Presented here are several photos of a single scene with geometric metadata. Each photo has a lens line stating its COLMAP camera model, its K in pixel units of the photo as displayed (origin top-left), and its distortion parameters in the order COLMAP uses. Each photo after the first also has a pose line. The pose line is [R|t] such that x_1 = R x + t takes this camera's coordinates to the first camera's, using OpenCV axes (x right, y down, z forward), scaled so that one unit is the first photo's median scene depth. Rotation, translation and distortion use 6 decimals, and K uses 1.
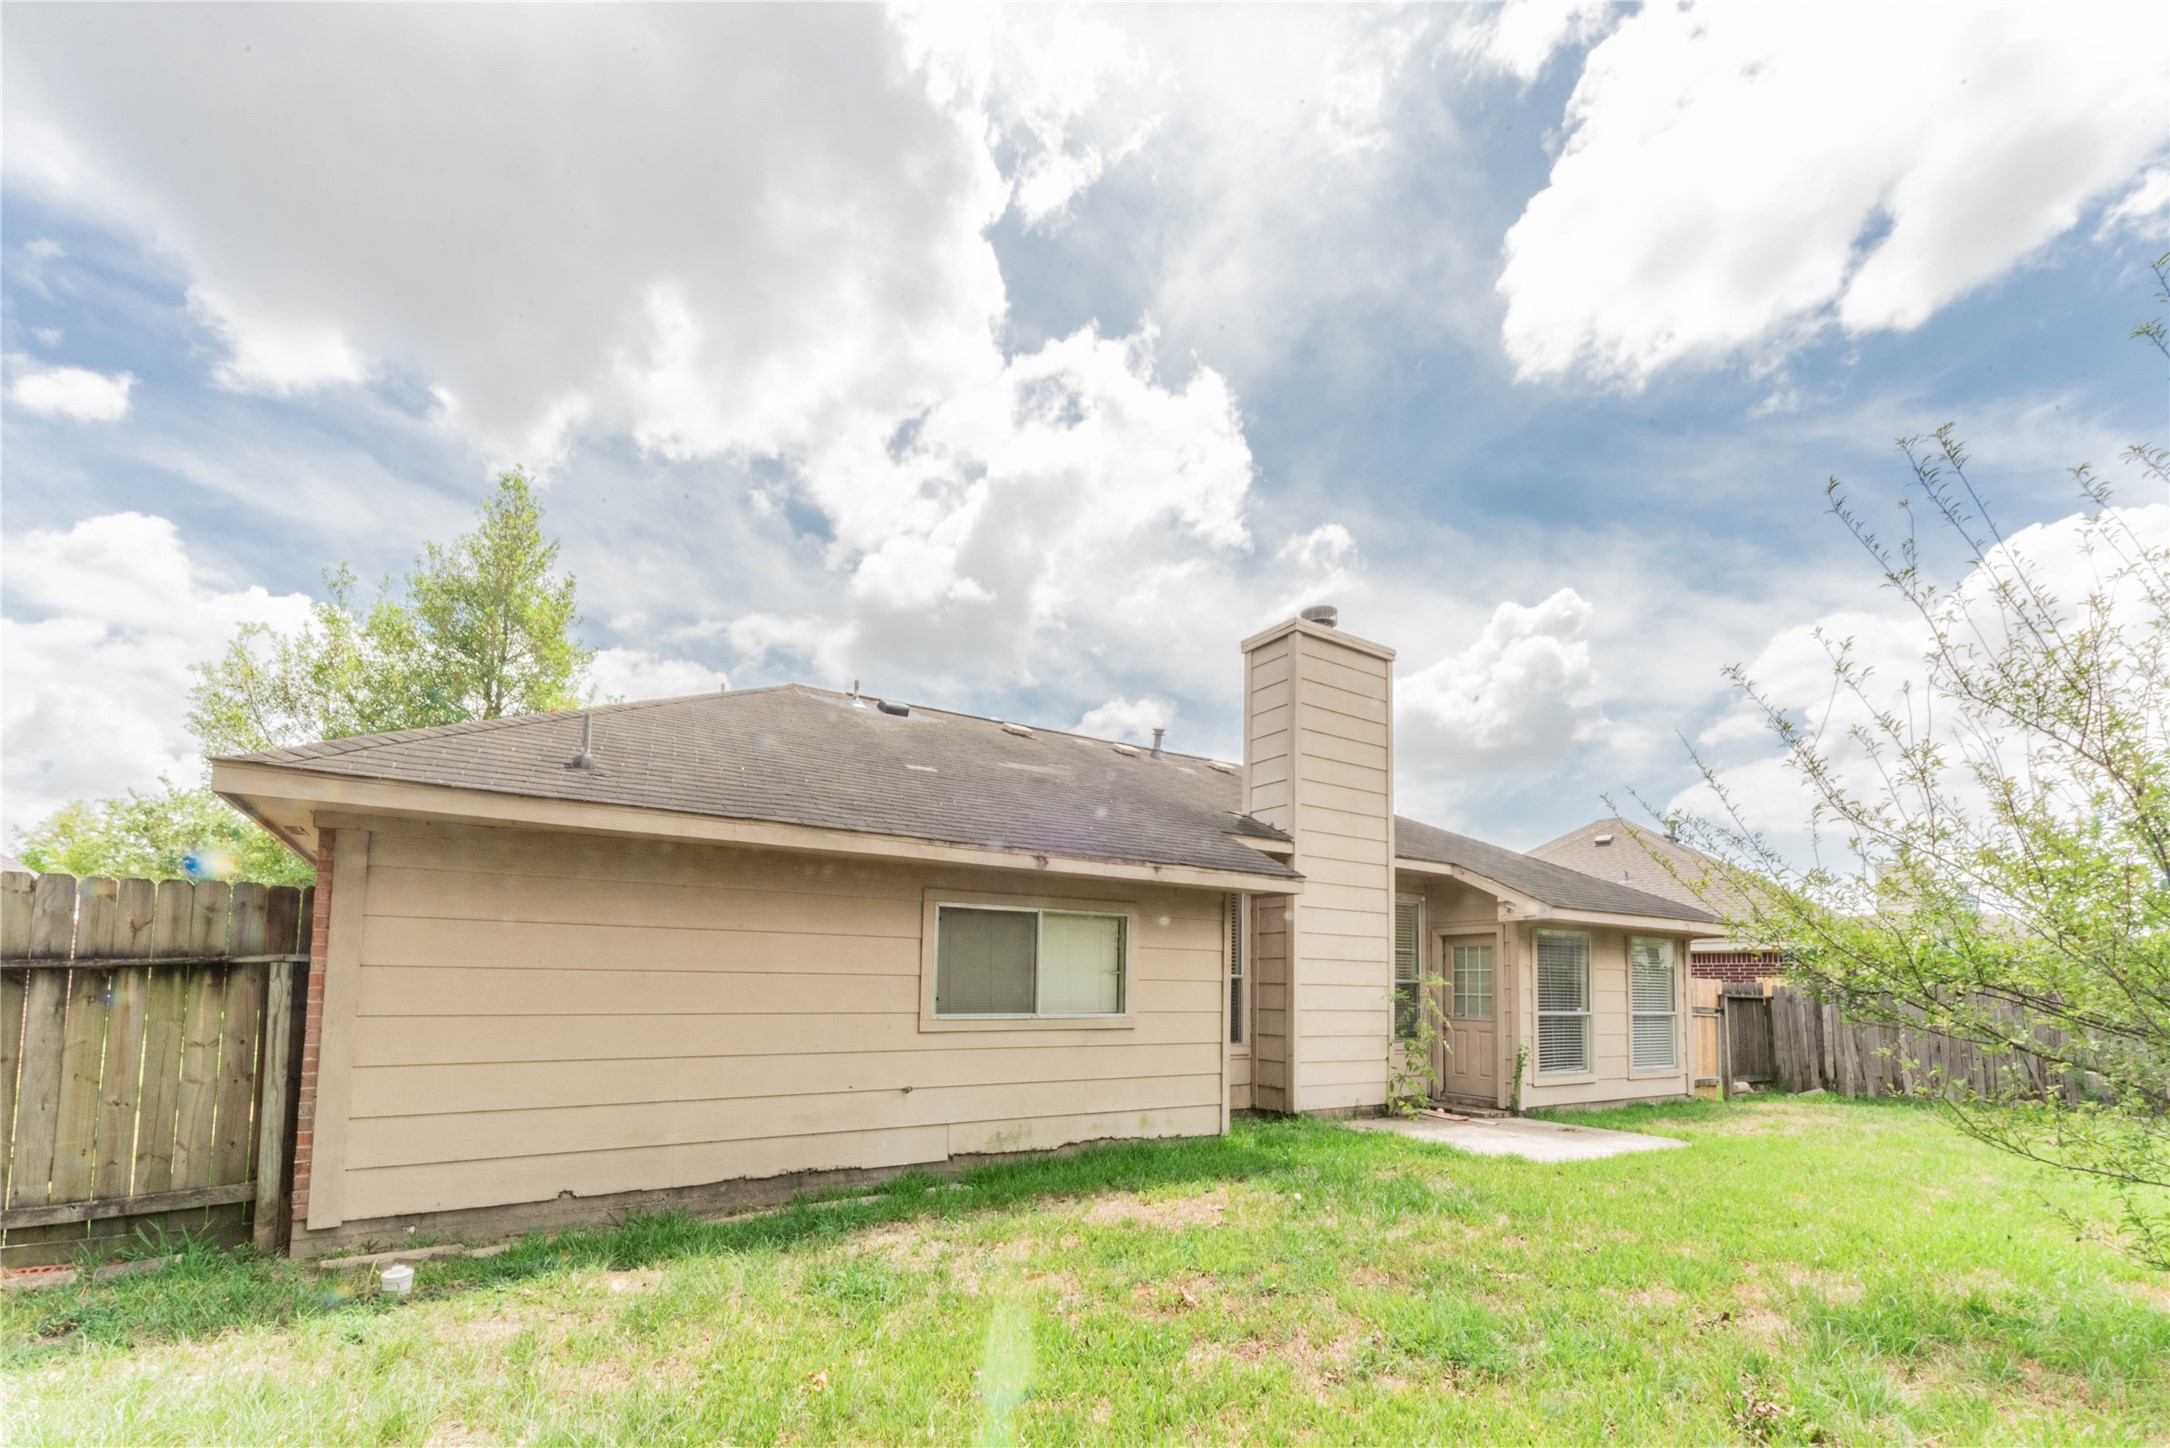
lens RADIAL K [[905.9, 0, 1088.1], [0, 905.9, 688.4], [0, 0, 1]] dist [0.015342, -0.004021]
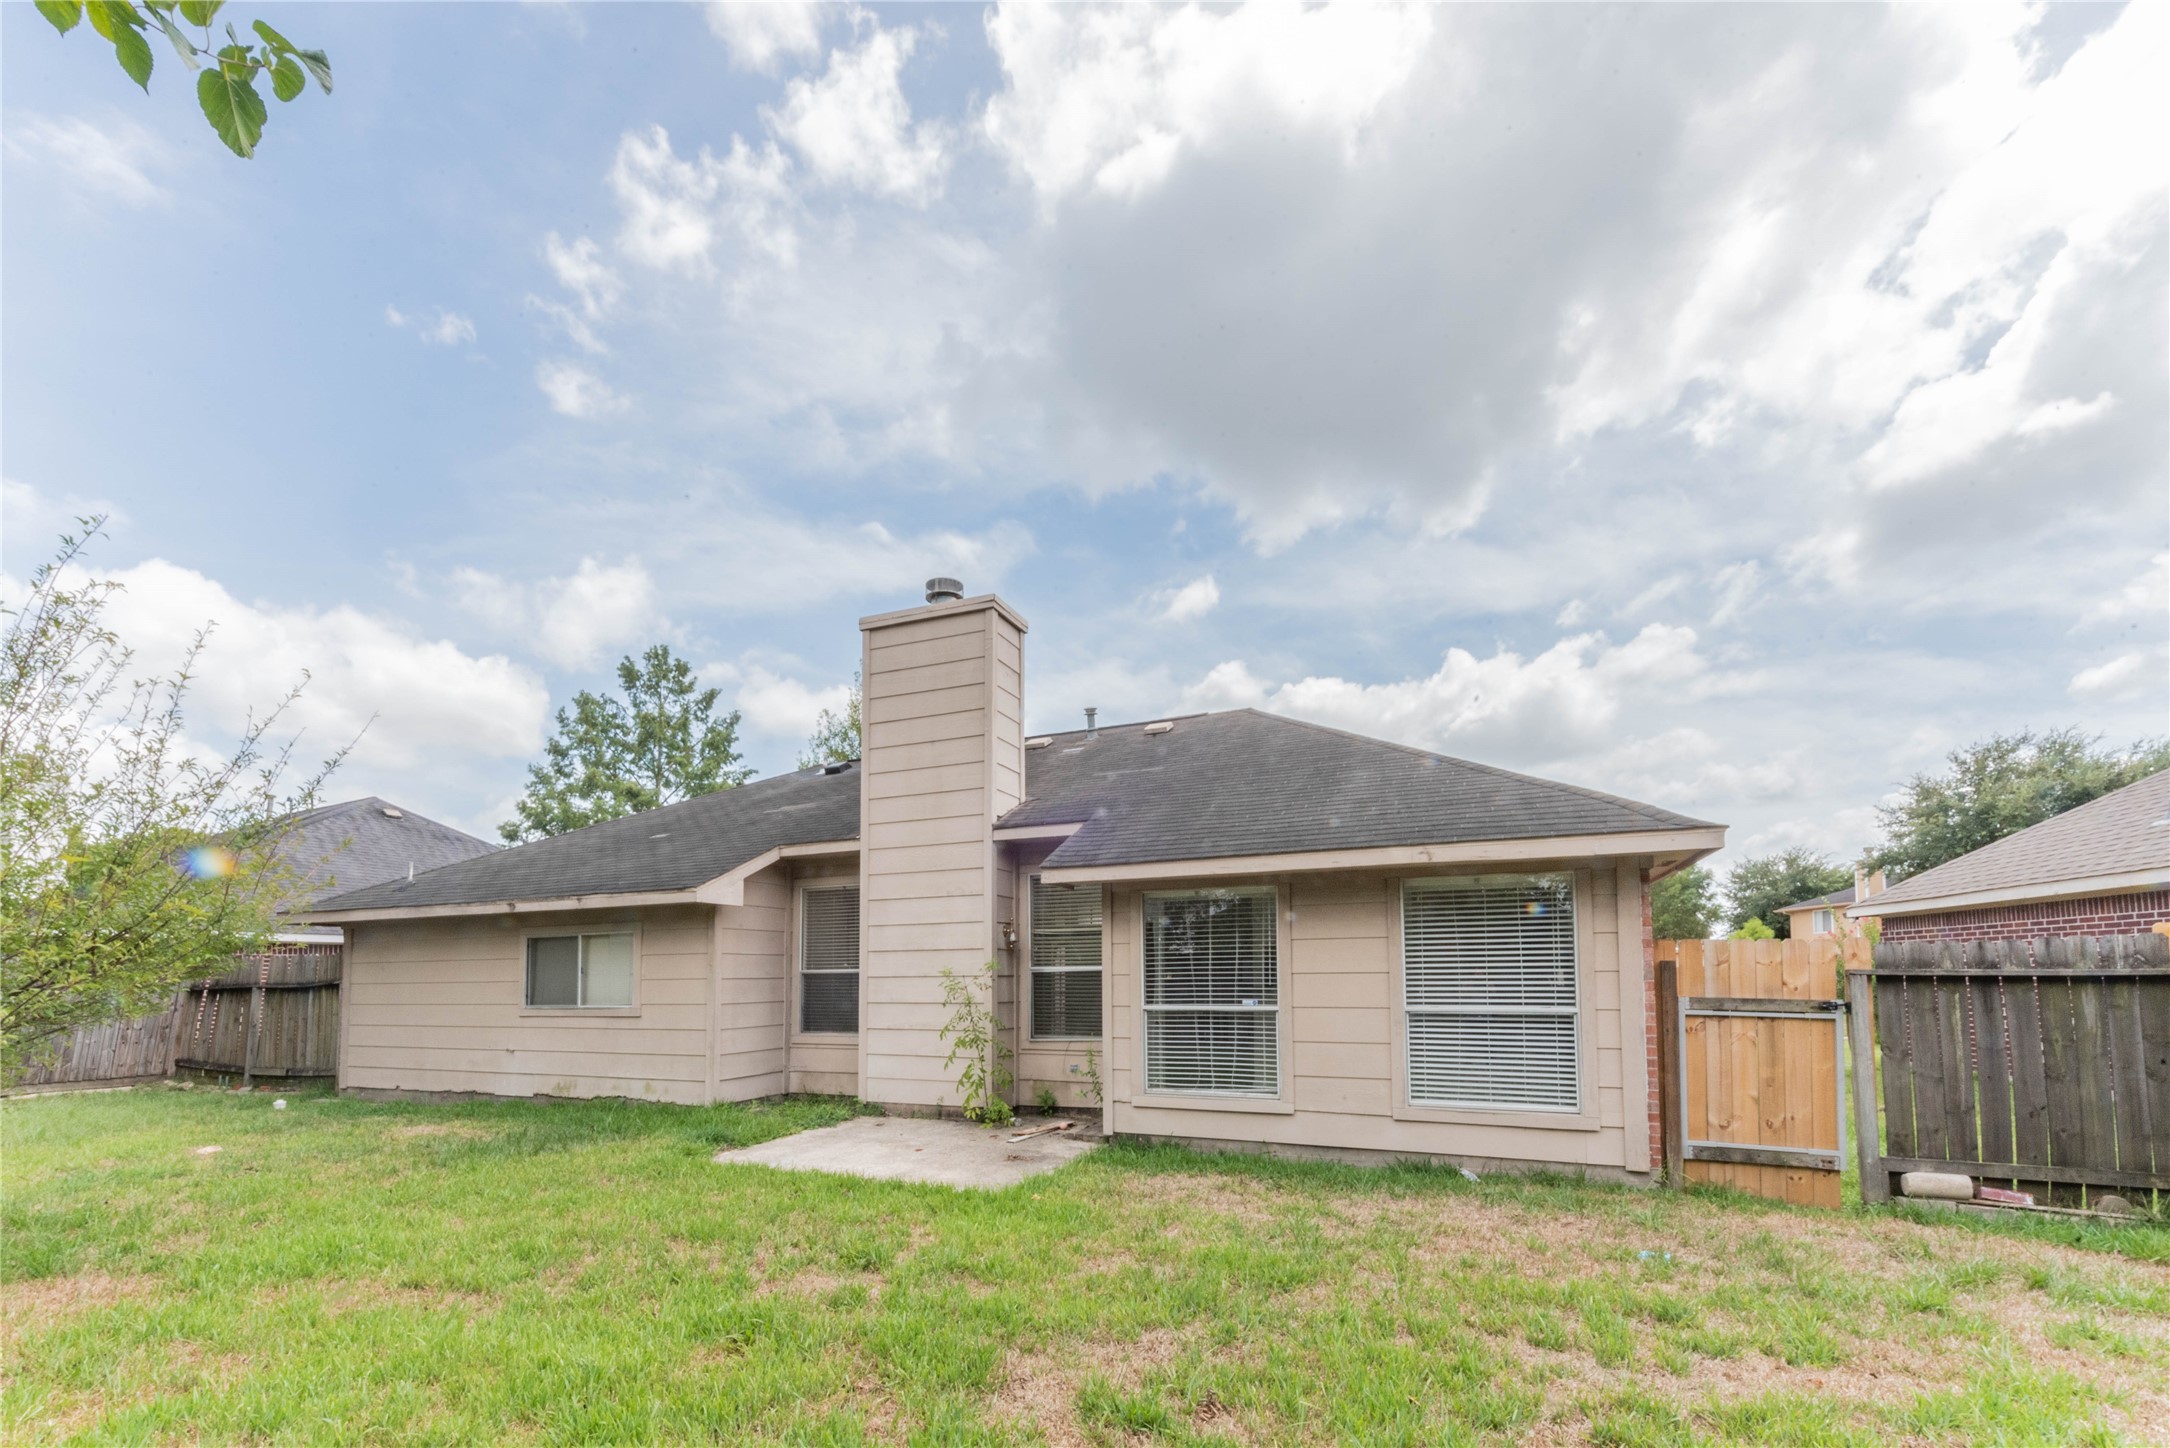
lens RADIAL K [[891.6, 0, 1098.0], [0, 891.6, 703.2], [0, 0, 1]] dist [0.014501, -0.000354]
pose [[0.541448, -0.244302, -0.804457, 1.712444], [0.291757, 0.951986, -0.092734, 0.286243], [0.788487, -0.184496, 0.586728, 0.939857]]
